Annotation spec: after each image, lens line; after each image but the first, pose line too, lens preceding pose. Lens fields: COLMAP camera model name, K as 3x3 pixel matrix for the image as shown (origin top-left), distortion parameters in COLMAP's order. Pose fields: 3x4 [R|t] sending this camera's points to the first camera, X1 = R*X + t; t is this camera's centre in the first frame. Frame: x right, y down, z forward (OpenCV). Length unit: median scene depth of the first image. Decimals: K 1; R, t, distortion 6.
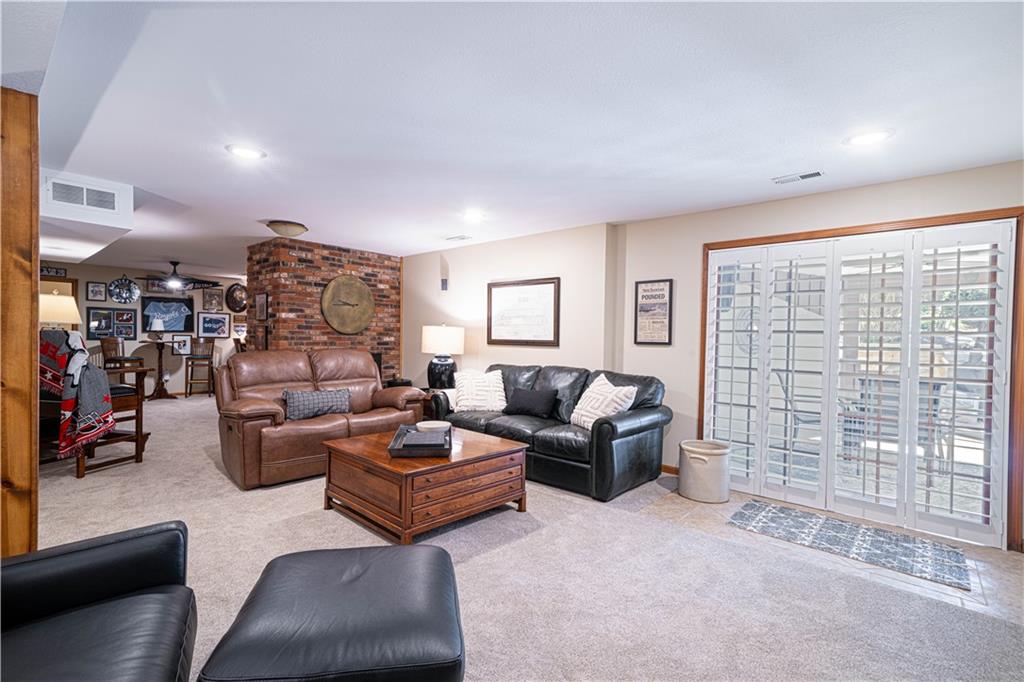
lens RADIAL K [[458.2, 0, 512.0], [0, 458.2, 341.0], [0, 0, 1]] dist [0.000008, 0.000230]
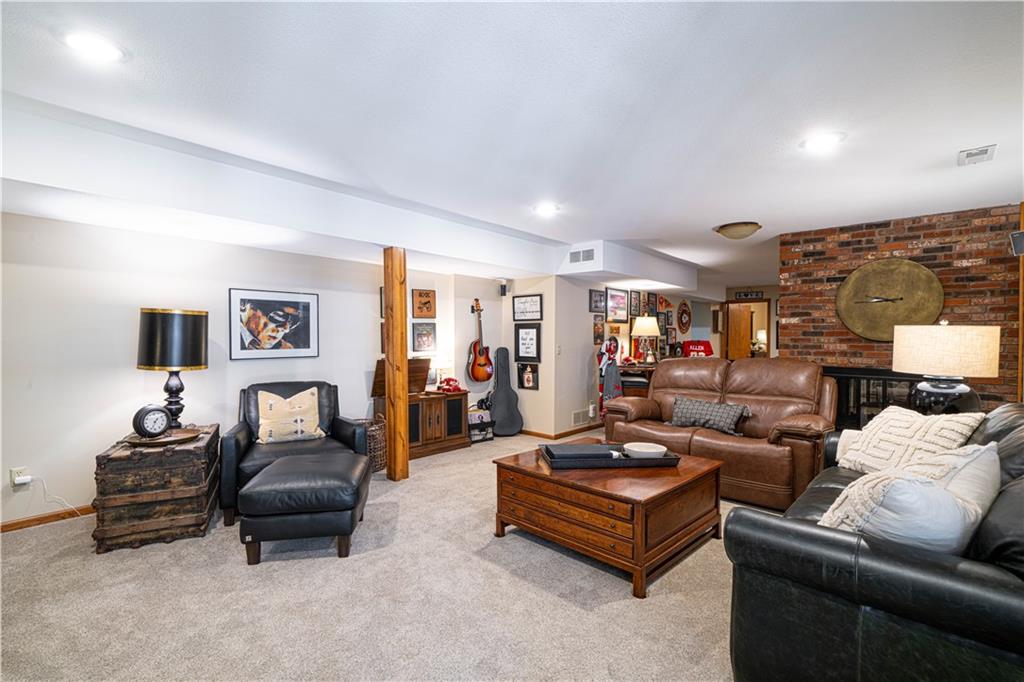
lens RADIAL K [[476.9, 0, 512.0], [0, 476.9, 341.0], [0, 0, 1]] dist [-0.000309, 0.000009]
pose [[-0.028988, -0.012099, -0.999507, 0.420963], [-0.014349, 0.999829, -0.011687, 0.001447], [0.999477, 0.014003, -0.029157, 0.468711]]
